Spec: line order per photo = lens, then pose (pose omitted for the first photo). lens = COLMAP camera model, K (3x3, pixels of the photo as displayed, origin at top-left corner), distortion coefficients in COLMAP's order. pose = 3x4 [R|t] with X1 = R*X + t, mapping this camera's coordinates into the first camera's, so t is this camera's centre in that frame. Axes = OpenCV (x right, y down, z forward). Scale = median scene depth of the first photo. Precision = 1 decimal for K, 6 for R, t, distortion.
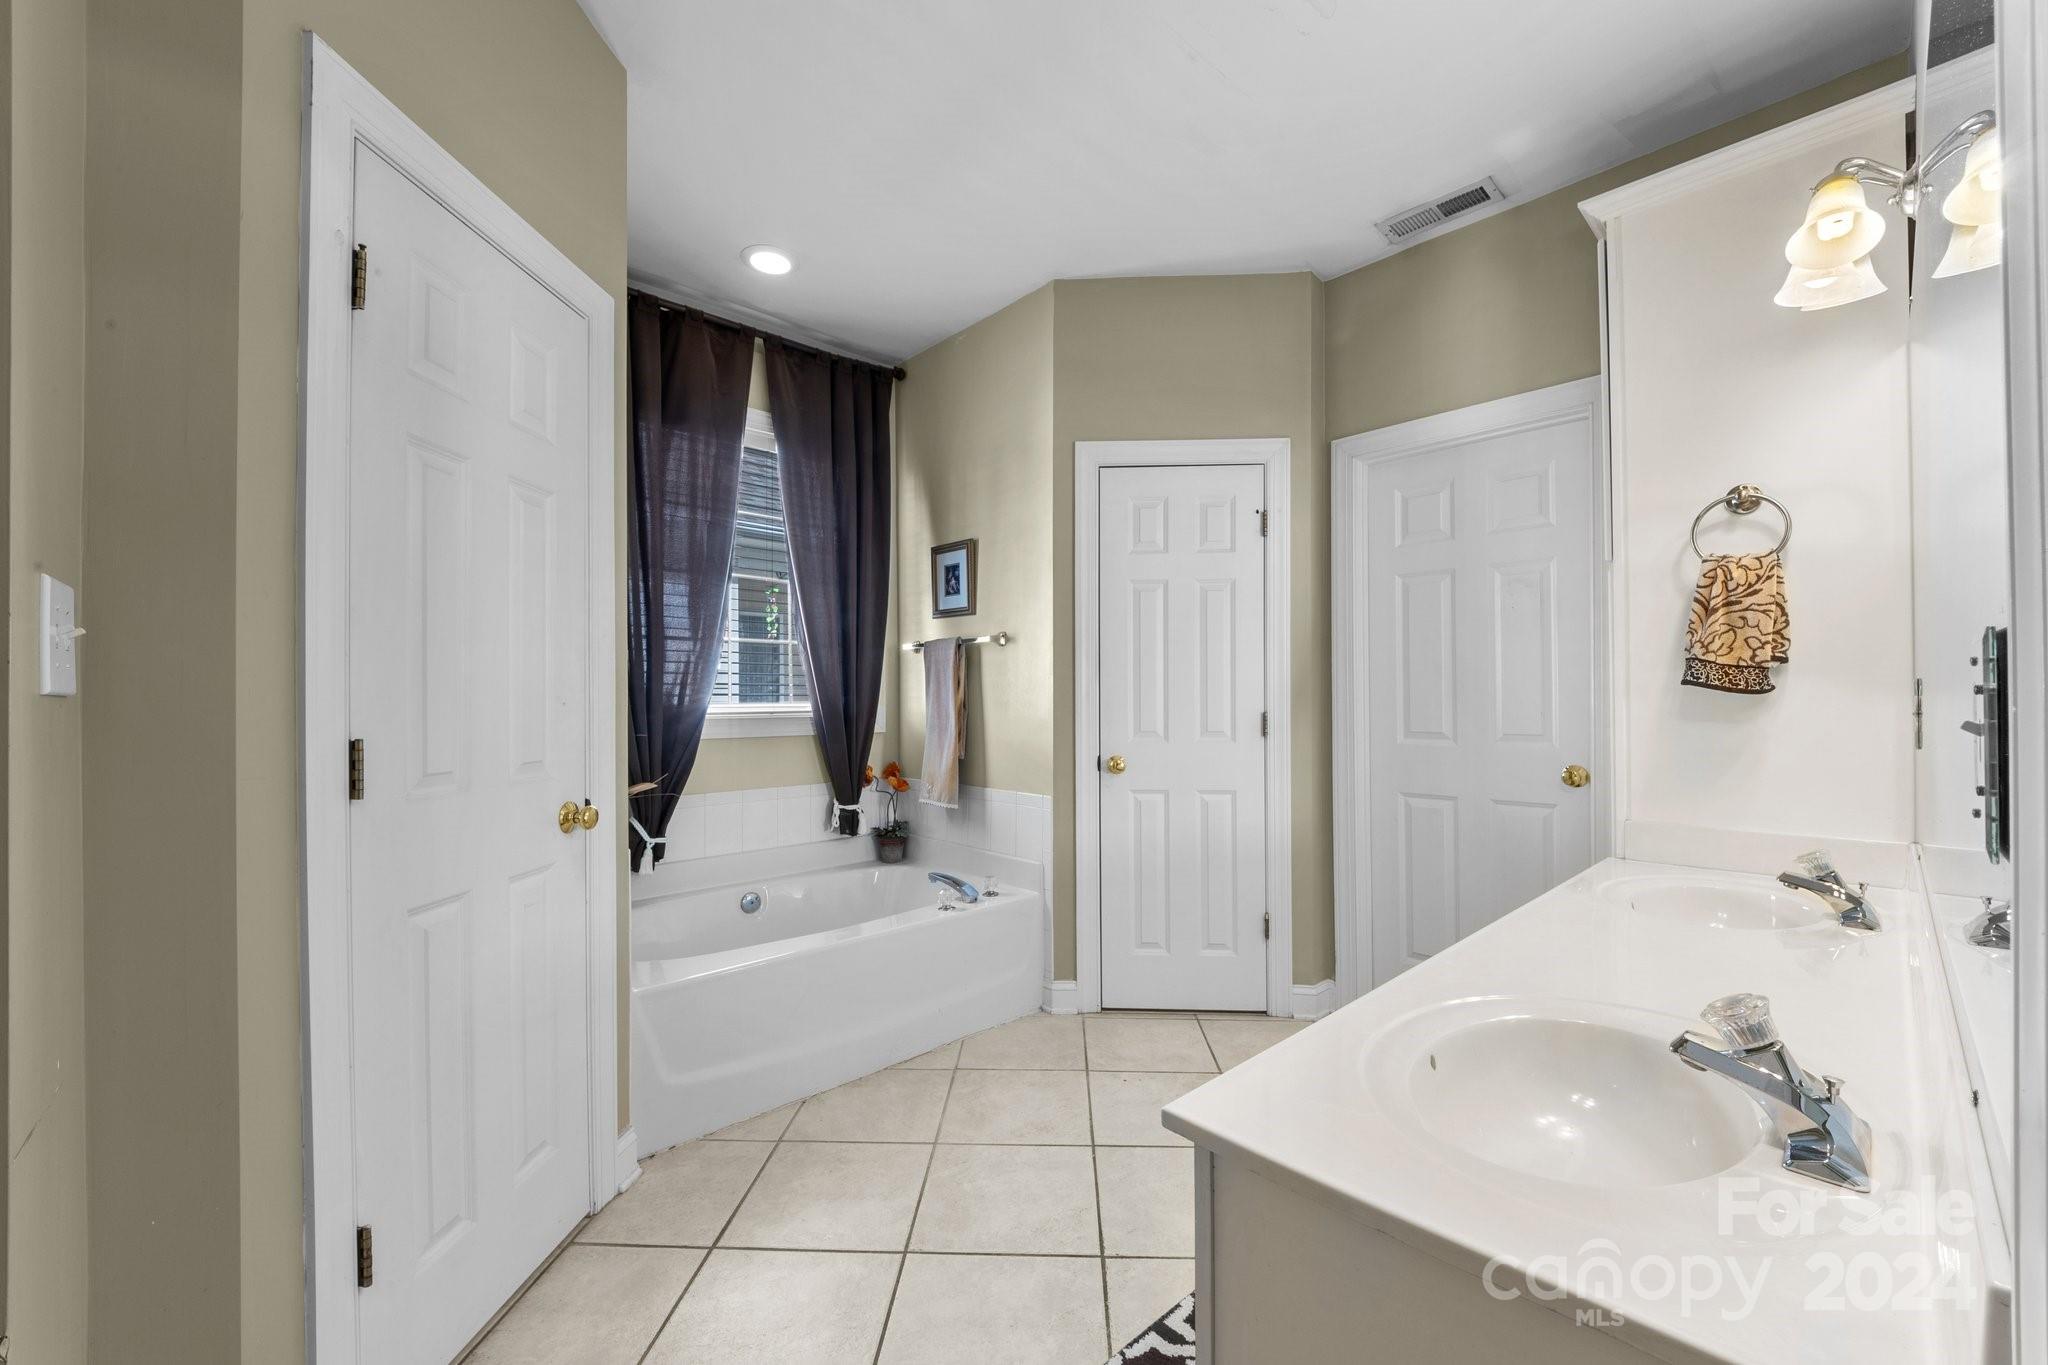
lens RADIAL K [[795.0, 0, 1041.1], [0, 795.0, 699.6], [0, 0, 1]] dist [-0.028698, 0.000082]
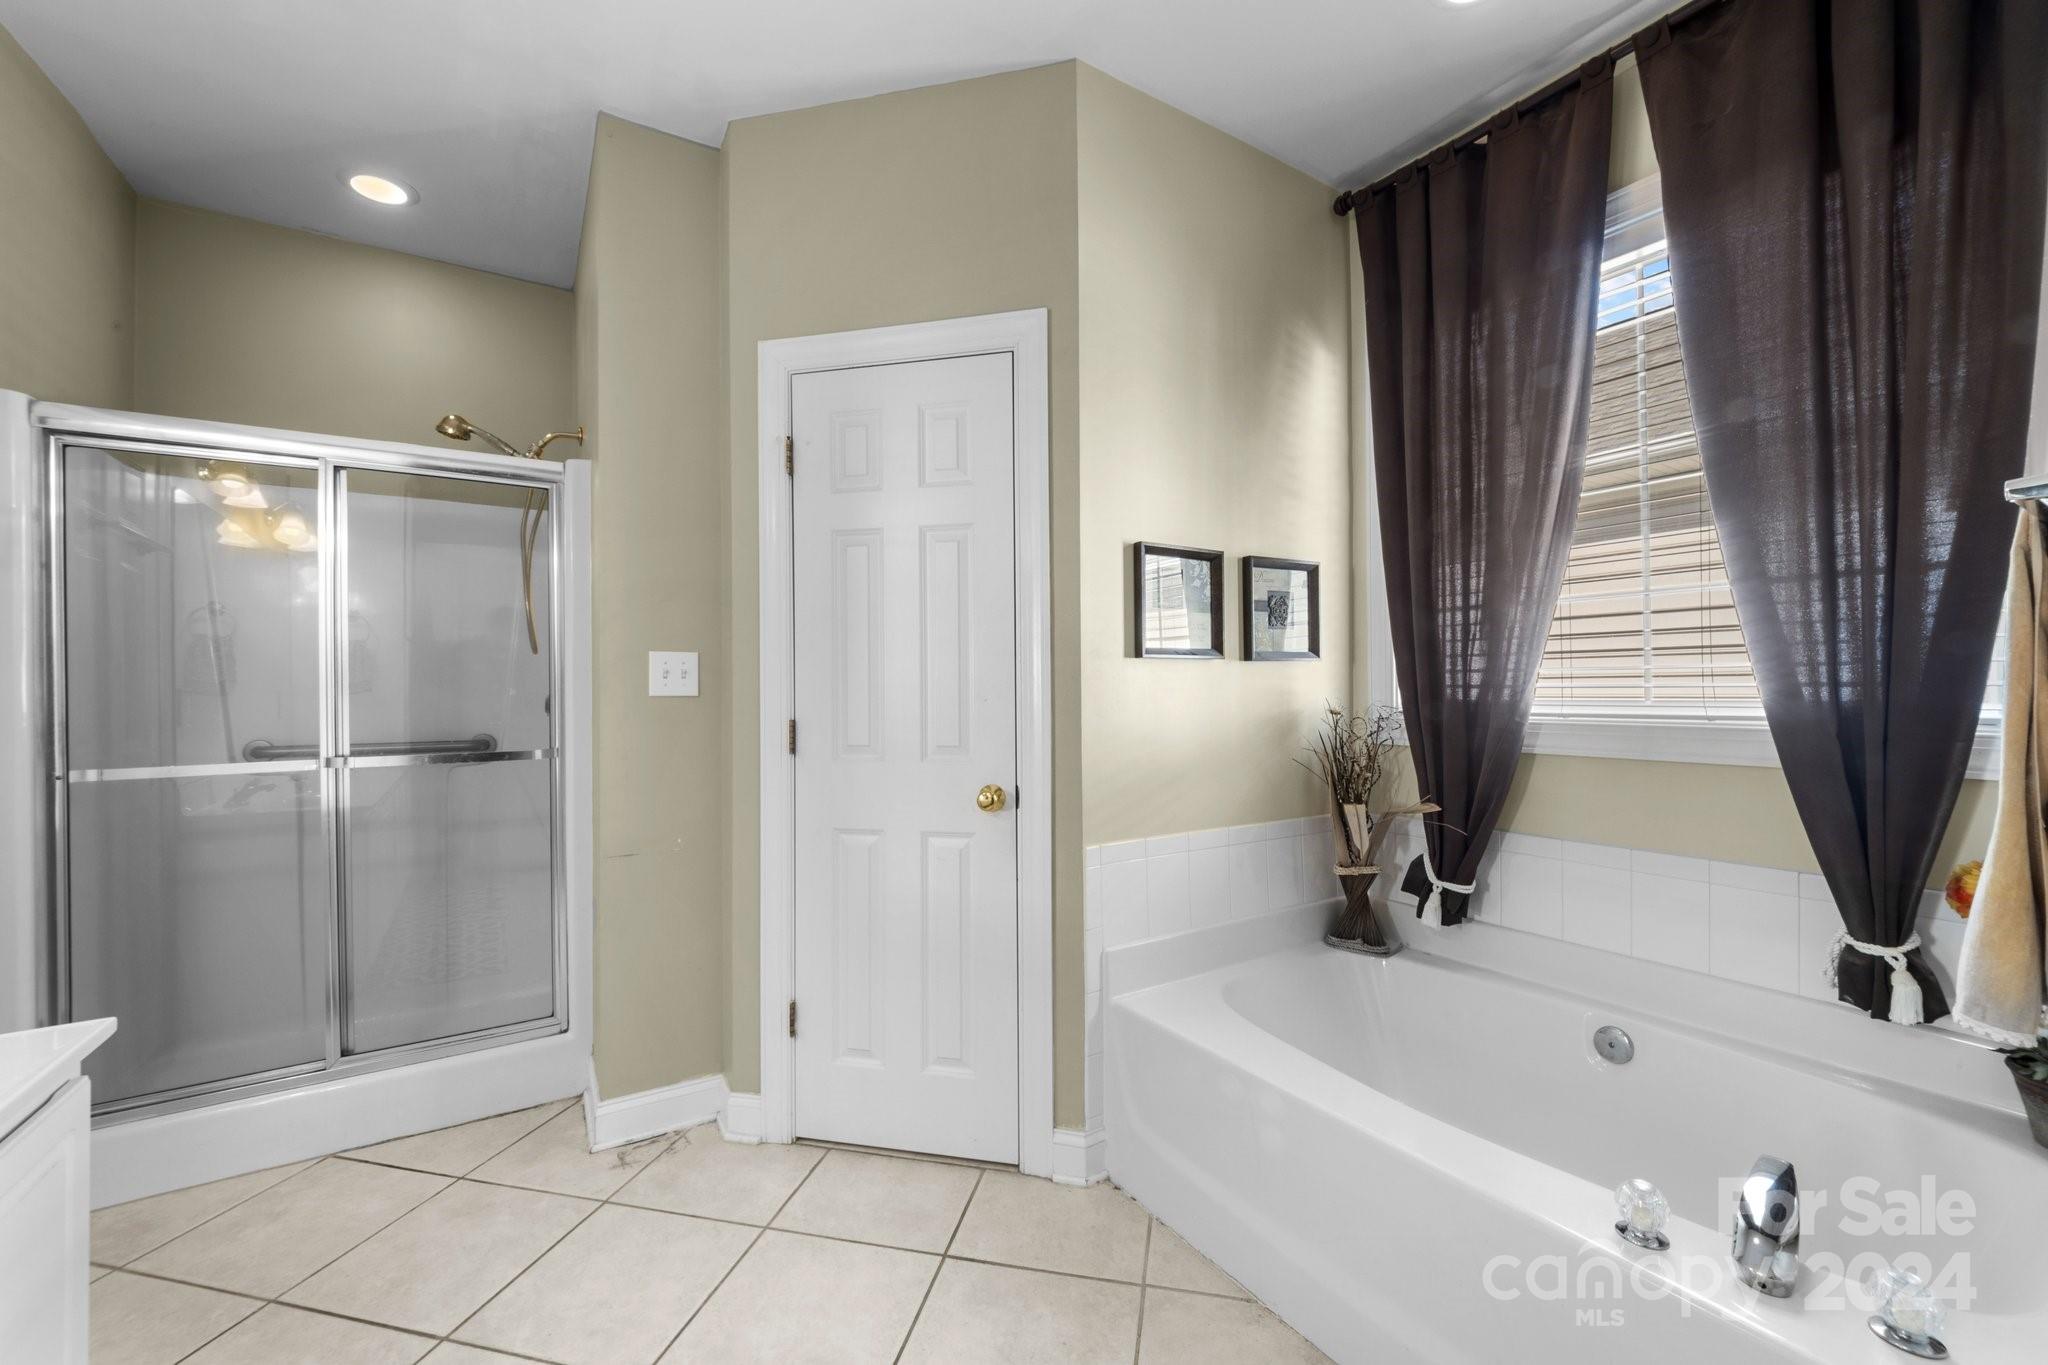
lens RADIAL K [[795.0, 0, 1041.1], [0, 795.0, 699.6], [0, 0, 1]] dist [-0.028698, 0.000082]
pose [[-0.201937, -0.000039, -0.979399, 0.390036], [0.003871, 0.999992, -0.000838, 0.006502], [0.979391, -0.003961, -0.201935, 0.996015]]
